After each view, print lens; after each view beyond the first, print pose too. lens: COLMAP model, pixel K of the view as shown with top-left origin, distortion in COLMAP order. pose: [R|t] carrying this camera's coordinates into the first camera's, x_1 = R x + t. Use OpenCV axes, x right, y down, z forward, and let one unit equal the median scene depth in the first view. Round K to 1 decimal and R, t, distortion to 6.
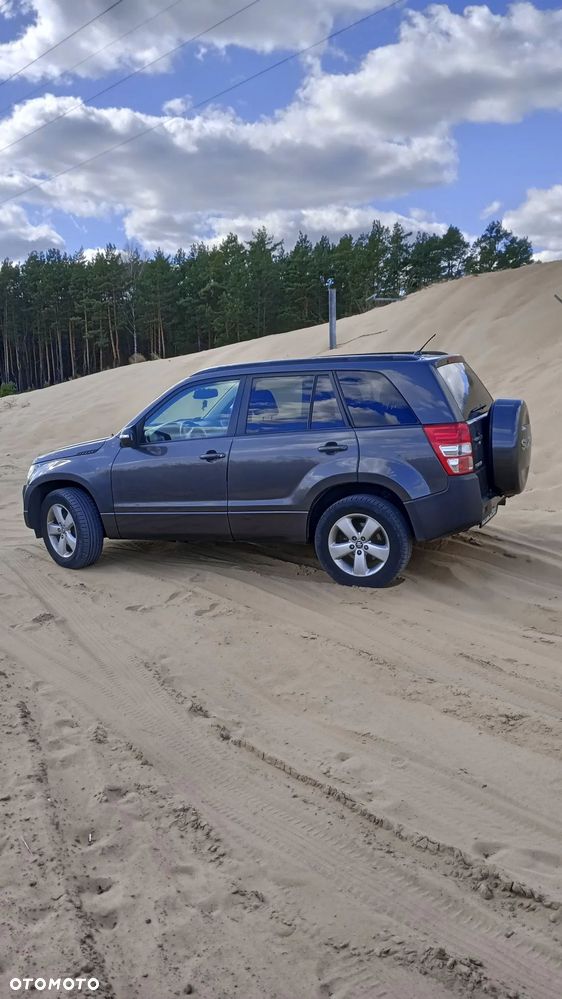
lens RADIAL K [[812.9, 0, 288.0], [0, 812.9, 496.4], [0, 0, 1]] dist [0.065513, -0.060353]
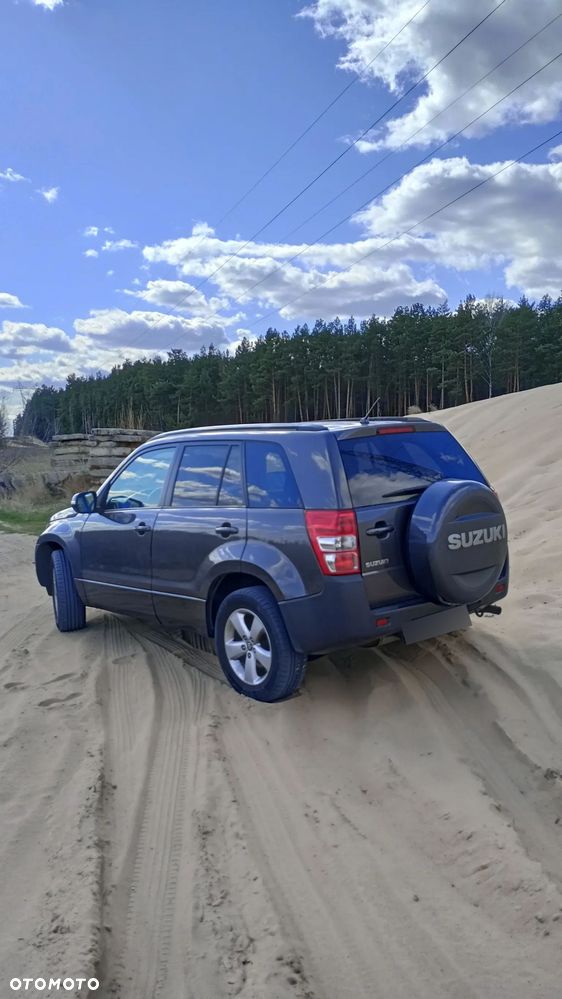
lens RADIAL K [[812.9, 0, 288.0], [0, 812.9, 496.4], [0, 0, 1]] dist [0.065513, -0.060353]
pose [[0.905118, 0.047300, -0.422521, 0.465284], [-0.071557, 0.996563, -0.041728, -0.061730], [0.419095, 0.068003, 0.905392, 0.237731]]
